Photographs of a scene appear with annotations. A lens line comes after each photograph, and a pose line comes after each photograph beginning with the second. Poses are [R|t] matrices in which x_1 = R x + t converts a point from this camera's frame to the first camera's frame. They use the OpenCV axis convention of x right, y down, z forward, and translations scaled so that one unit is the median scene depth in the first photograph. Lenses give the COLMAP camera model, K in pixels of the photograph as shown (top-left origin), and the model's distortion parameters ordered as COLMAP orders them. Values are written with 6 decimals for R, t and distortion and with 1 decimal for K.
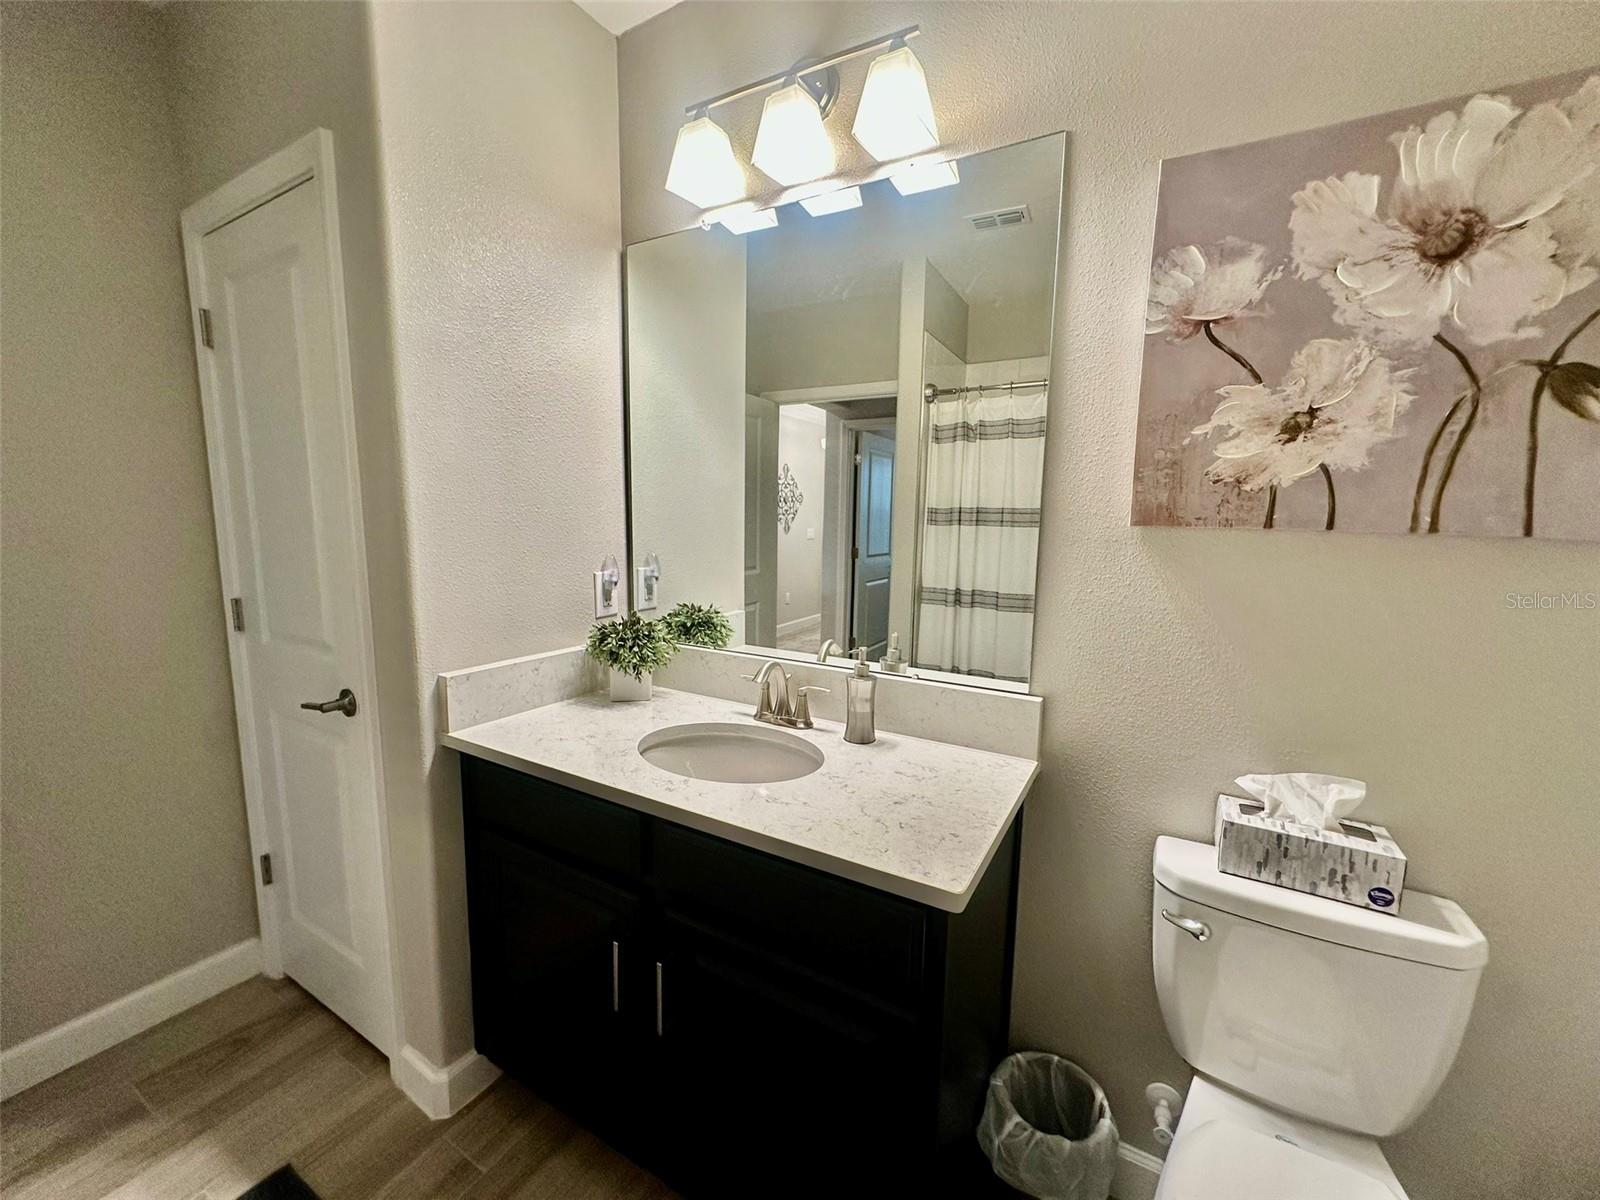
lens RADIAL K [[638.6, 0, 800.0], [0, 638.6, 600.0], [0, 0, 1]] dist [-0.003126, 0.000487]
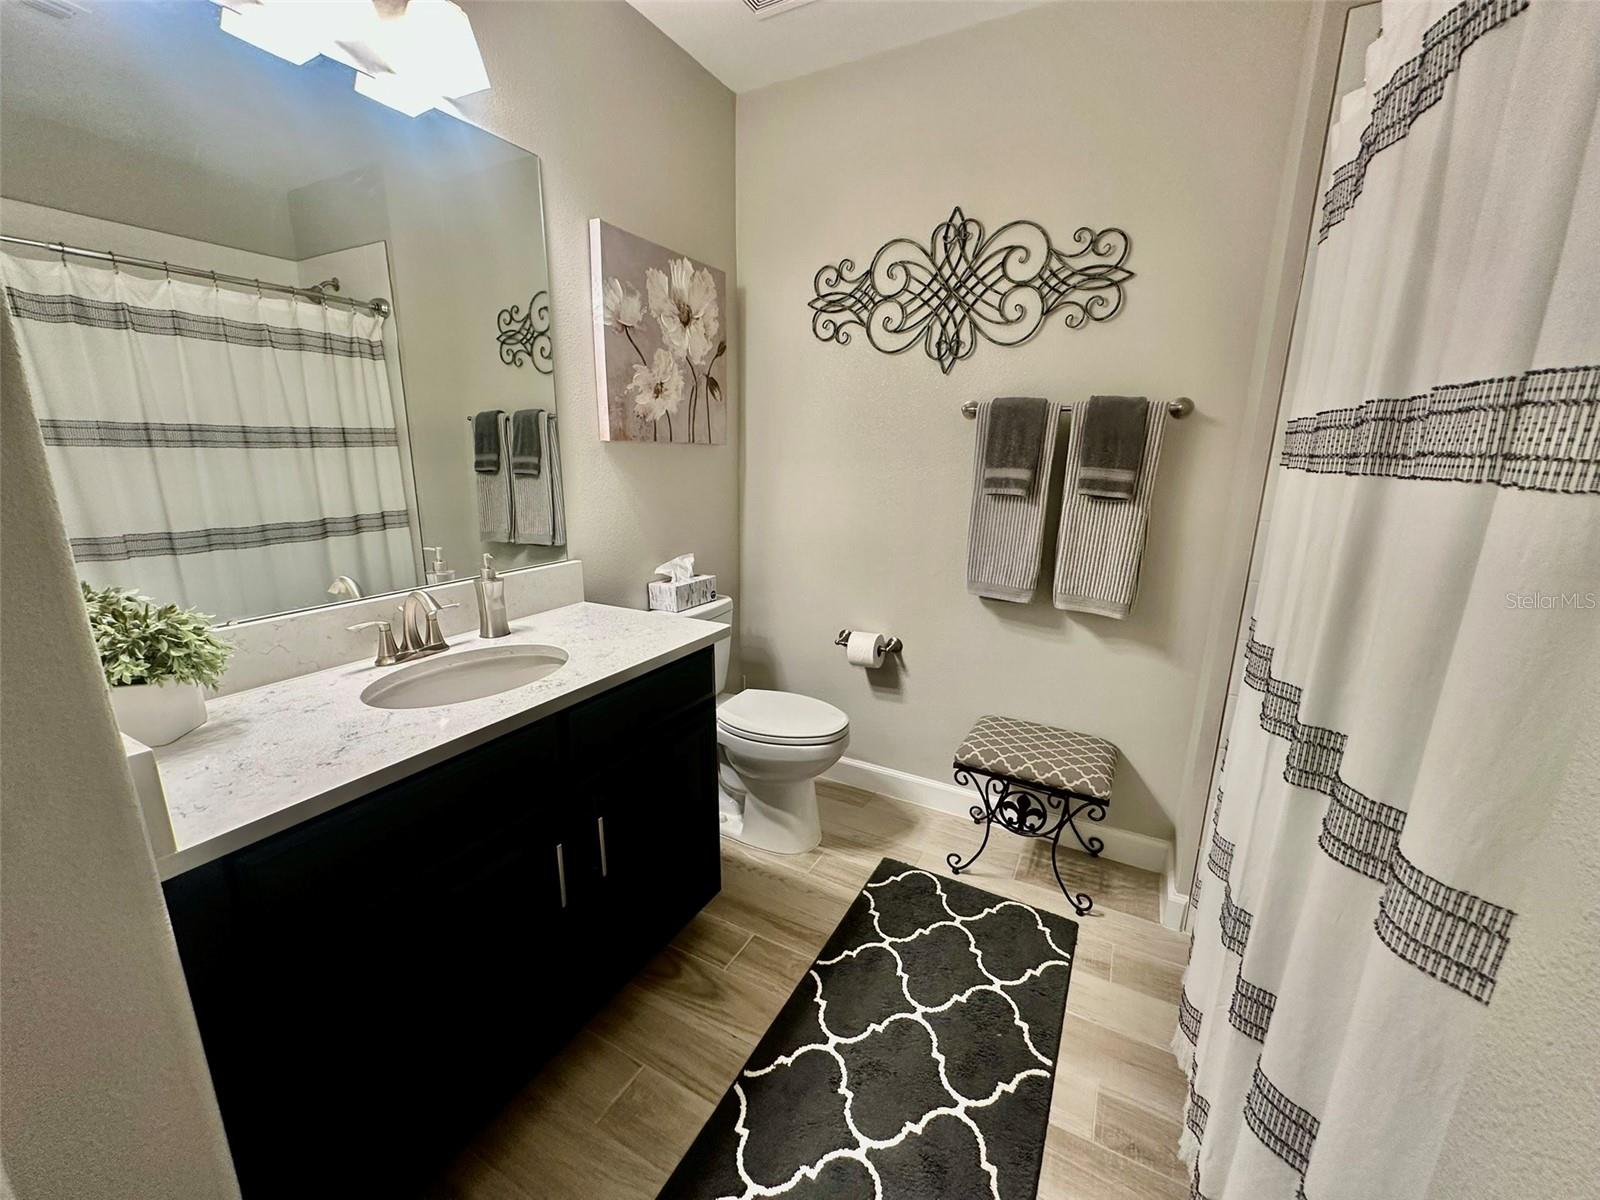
lens RADIAL K [[638.6, 0, 800.0], [0, 638.6, 600.0], [0, 0, 1]] dist [-0.003126, 0.000487]
pose [[-0.021536, -0.248533, 0.968384, -1.417521], [0.126356, 0.960165, 0.249234, -0.080202], [-0.991751, 0.127729, 0.010726, 0.621579]]
